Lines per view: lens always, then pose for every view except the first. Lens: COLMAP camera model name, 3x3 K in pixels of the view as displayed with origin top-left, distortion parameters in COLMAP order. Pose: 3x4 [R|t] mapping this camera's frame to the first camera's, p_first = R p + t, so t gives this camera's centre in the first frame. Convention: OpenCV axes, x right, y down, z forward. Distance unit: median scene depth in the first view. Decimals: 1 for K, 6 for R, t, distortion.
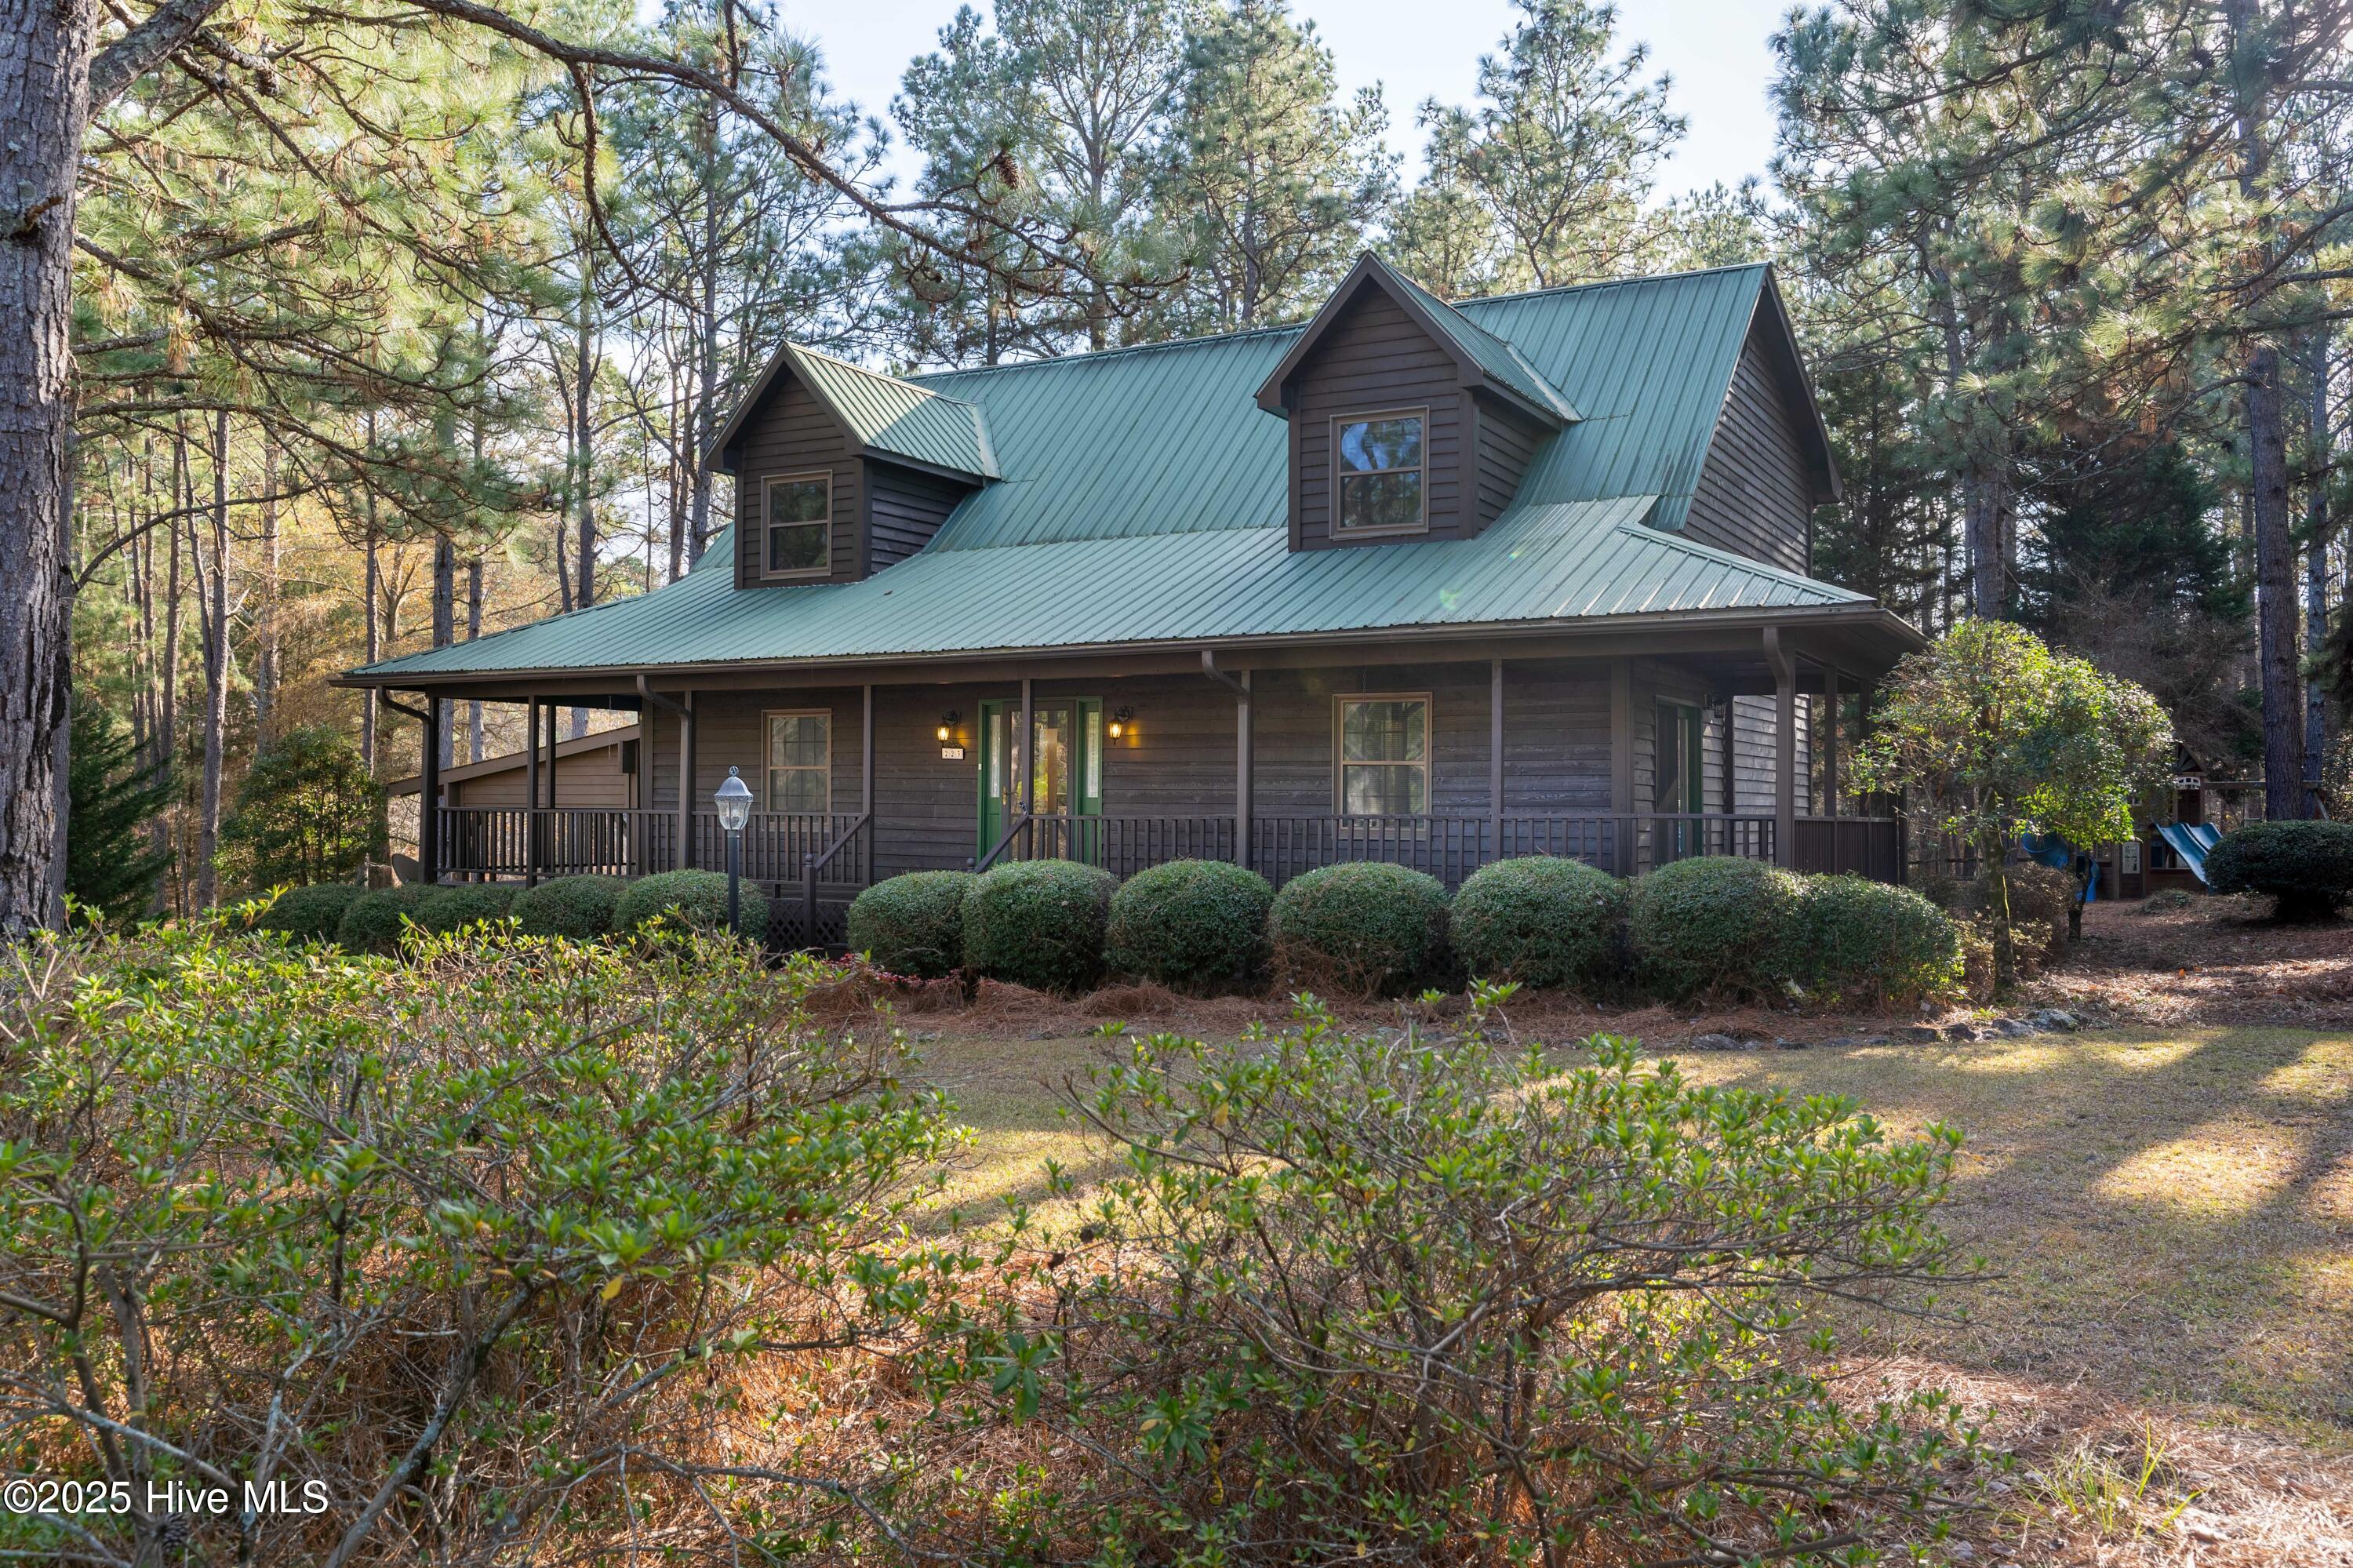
lens RADIAL K [[1954.9, 0, 1182.5], [0, 1954.9, 778.5], [0, 0, 1]] dist [0.009083, -0.009698]
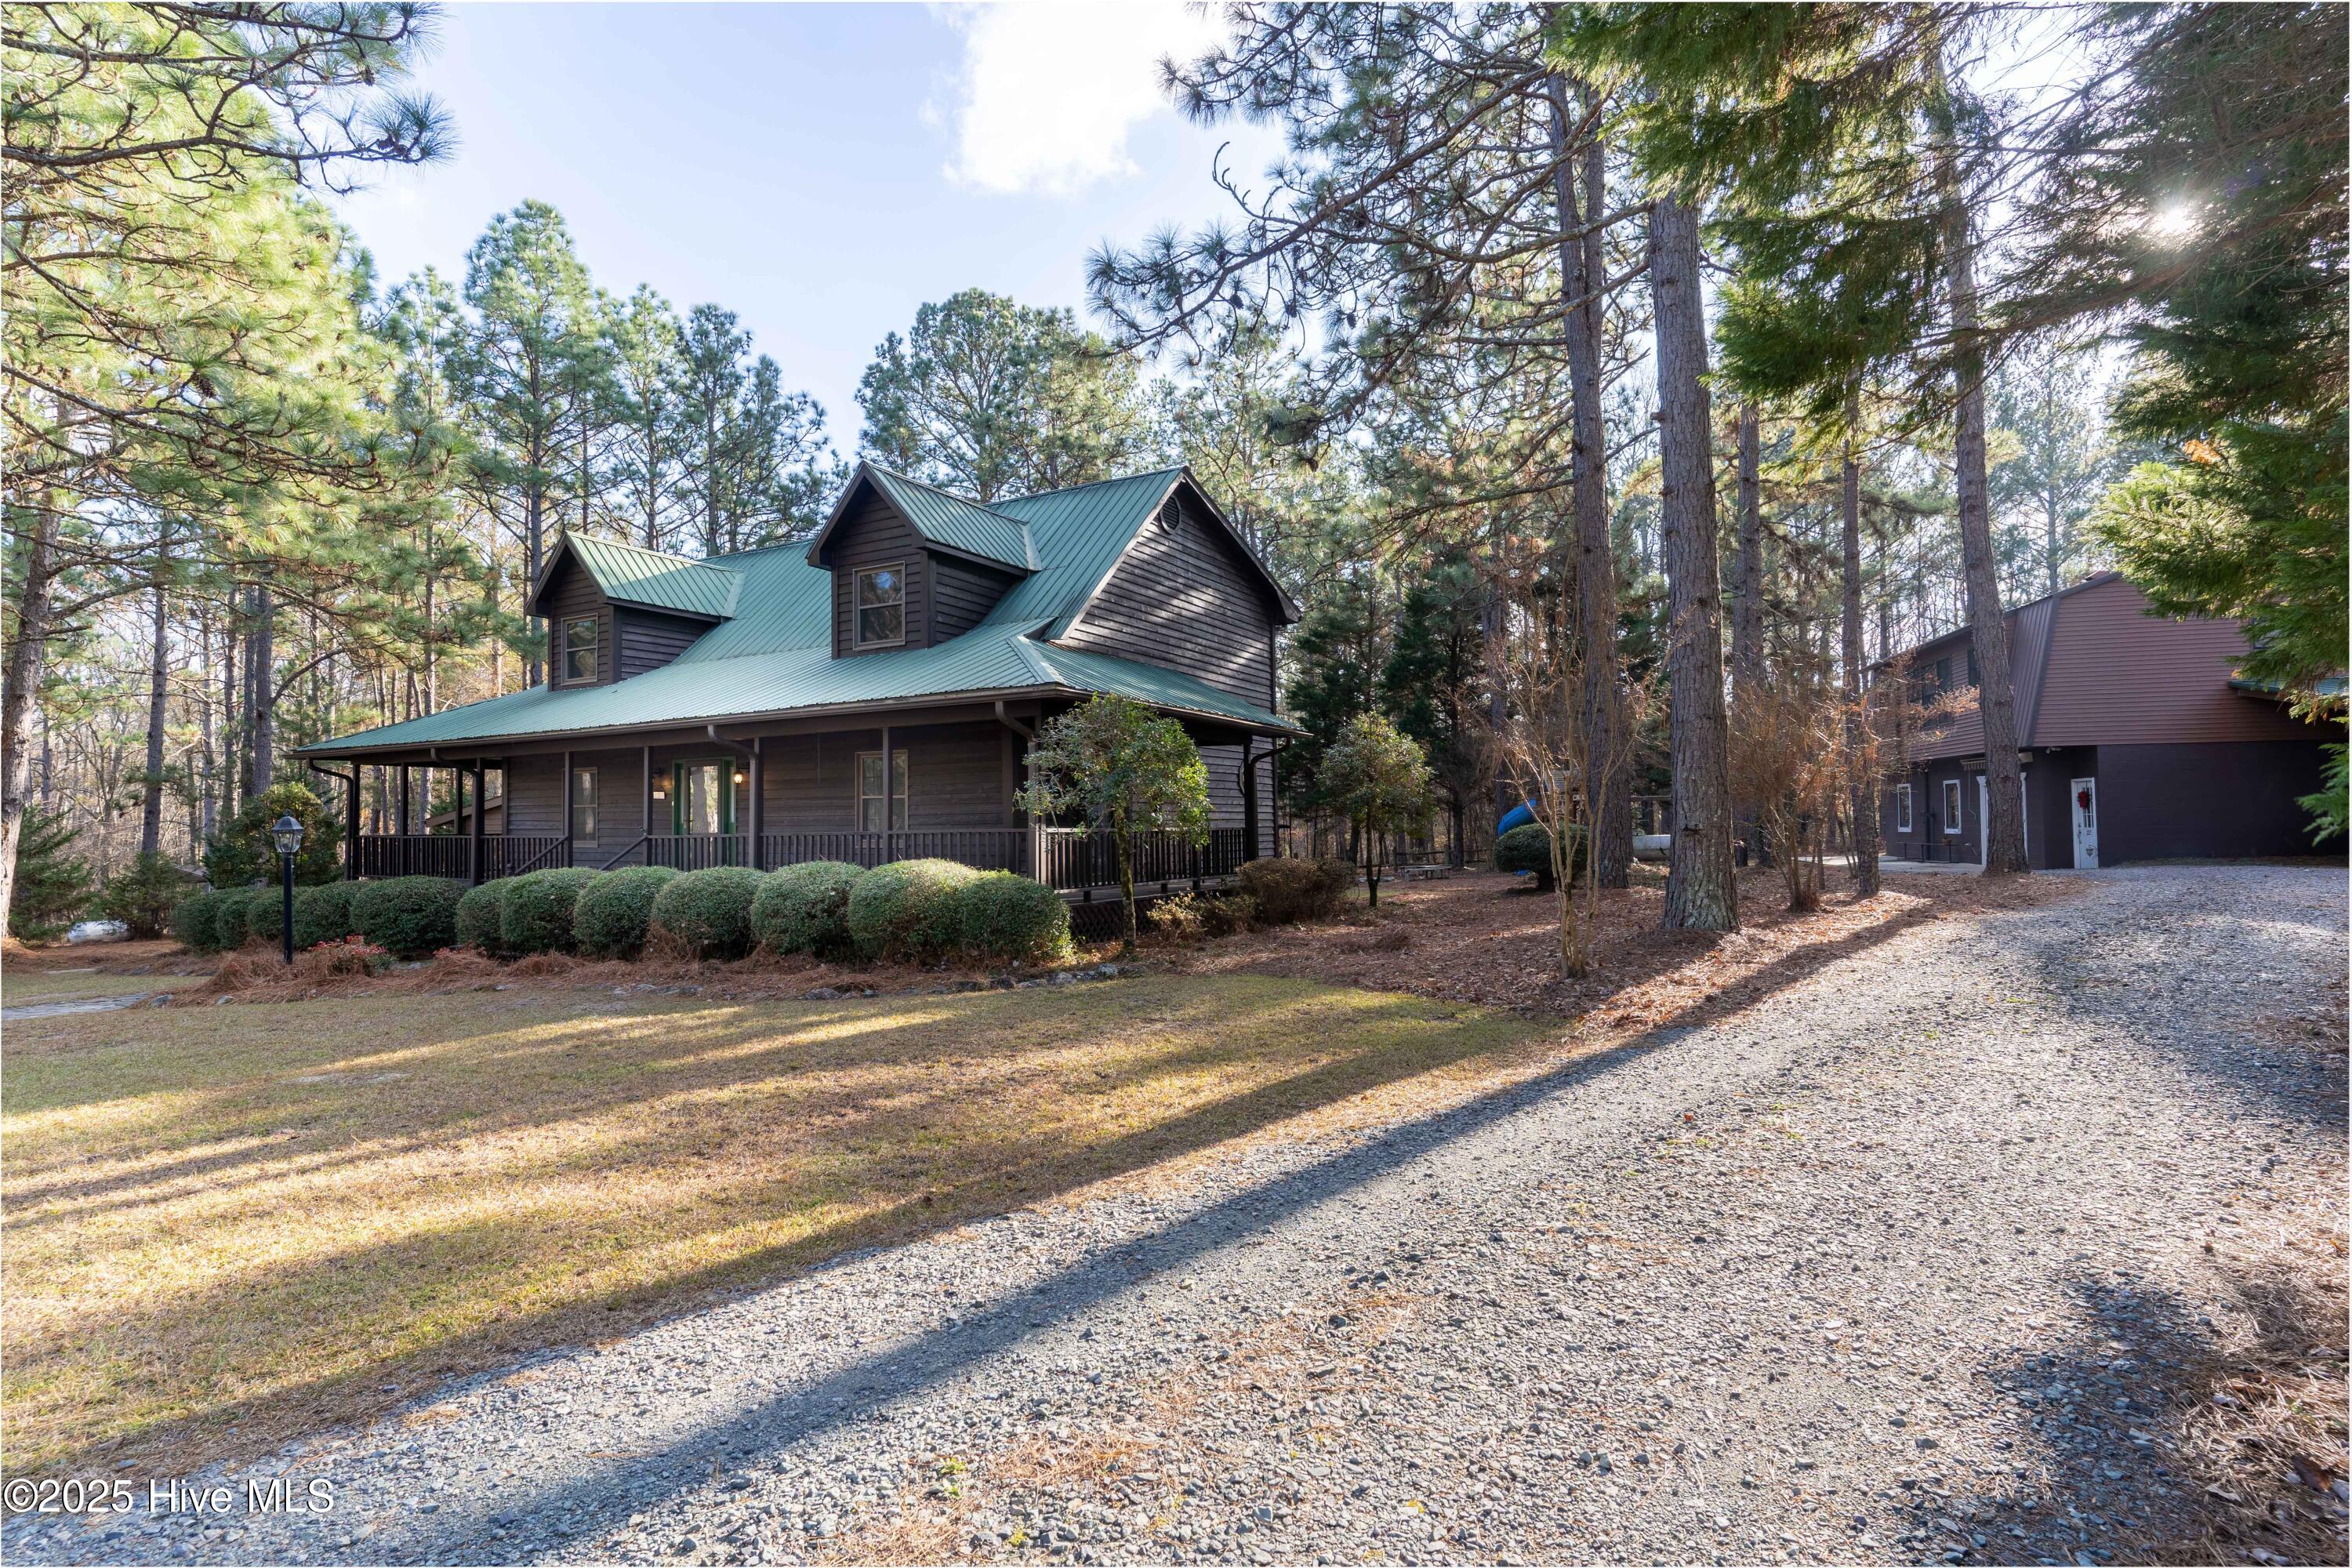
lens RADIAL K [[1158.4, 0, 1183.4], [0, 1158.4, 795.5], [0, 0, 1]] dist [0.001717, -0.001109]
pose [[0.999764, -0.020483, -0.007256, 0.303133], [0.020453, 0.999782, -0.004250, 0.000019], [0.007341, 0.004101, 0.999965, 0.086578]]
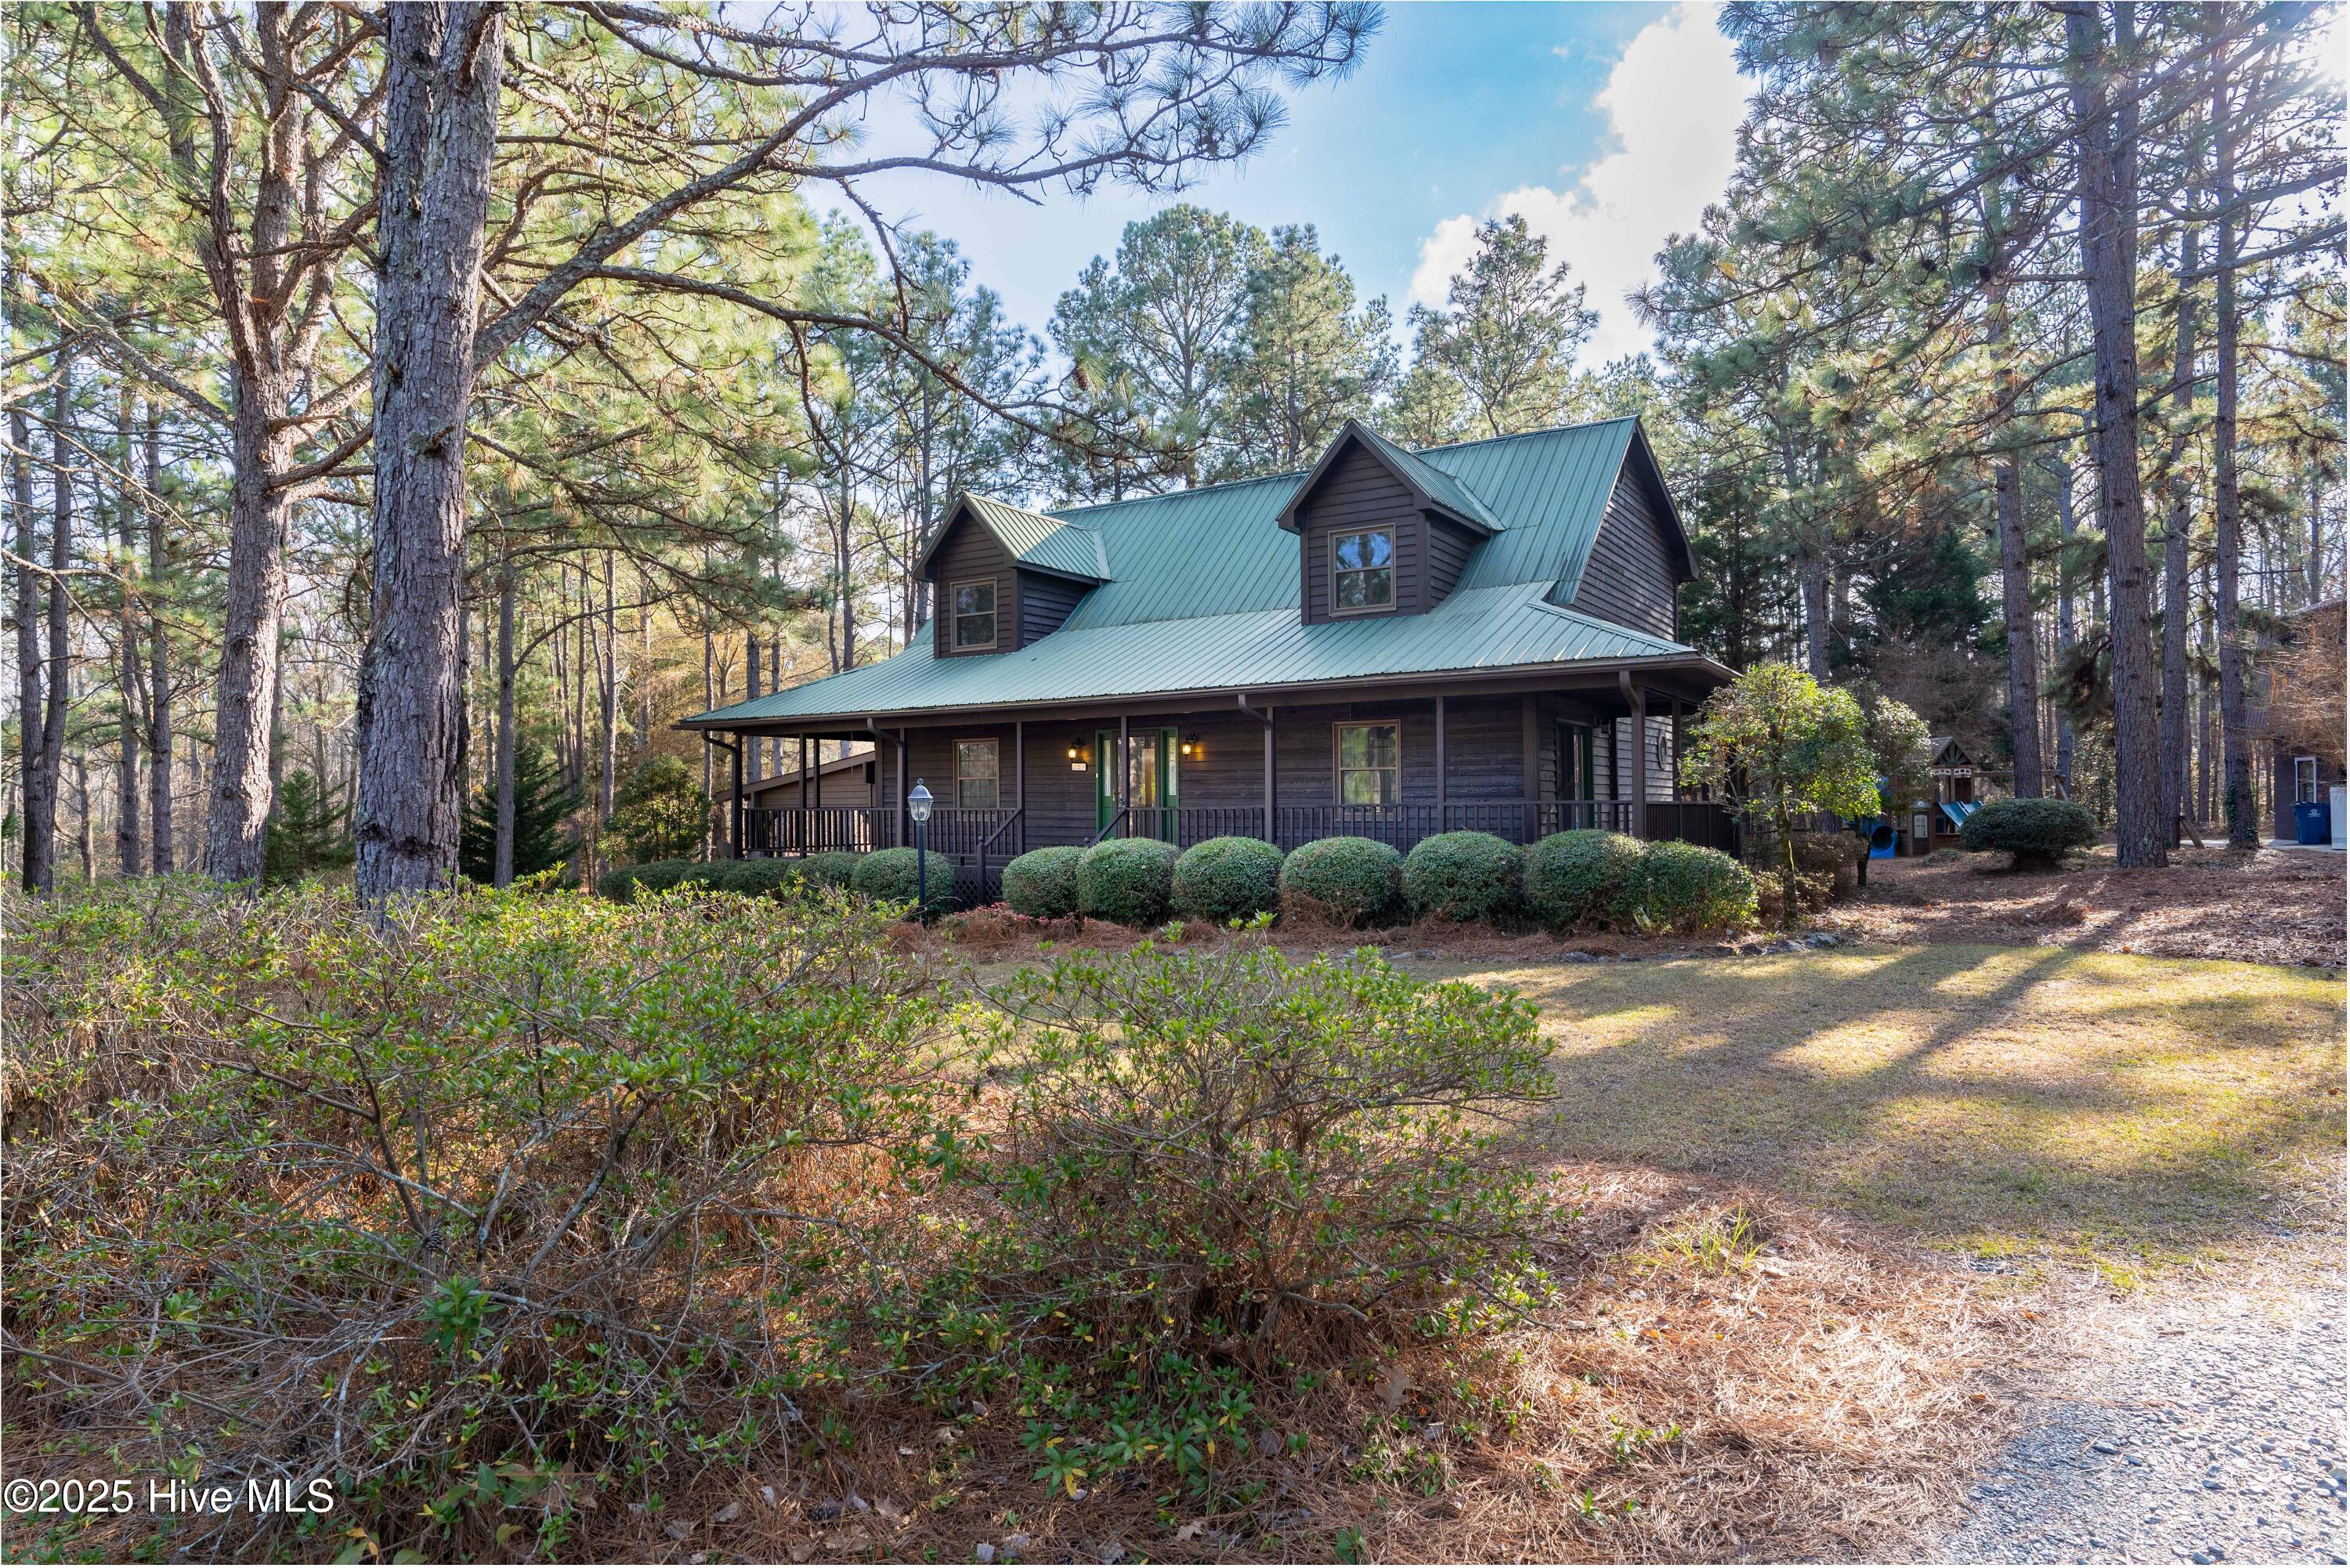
lens RADIAL K [[1350.2, 0, 1169.2], [0, 1350.2, 785.2], [0, 0, 1]] dist [-0.000438, -0.000825]
pose [[0.997233, -0.015626, -0.072685, 0.024298], [0.015848, 0.999871, 0.002472, -0.000429], [0.072637, -0.003617, 0.997352, -0.013697]]
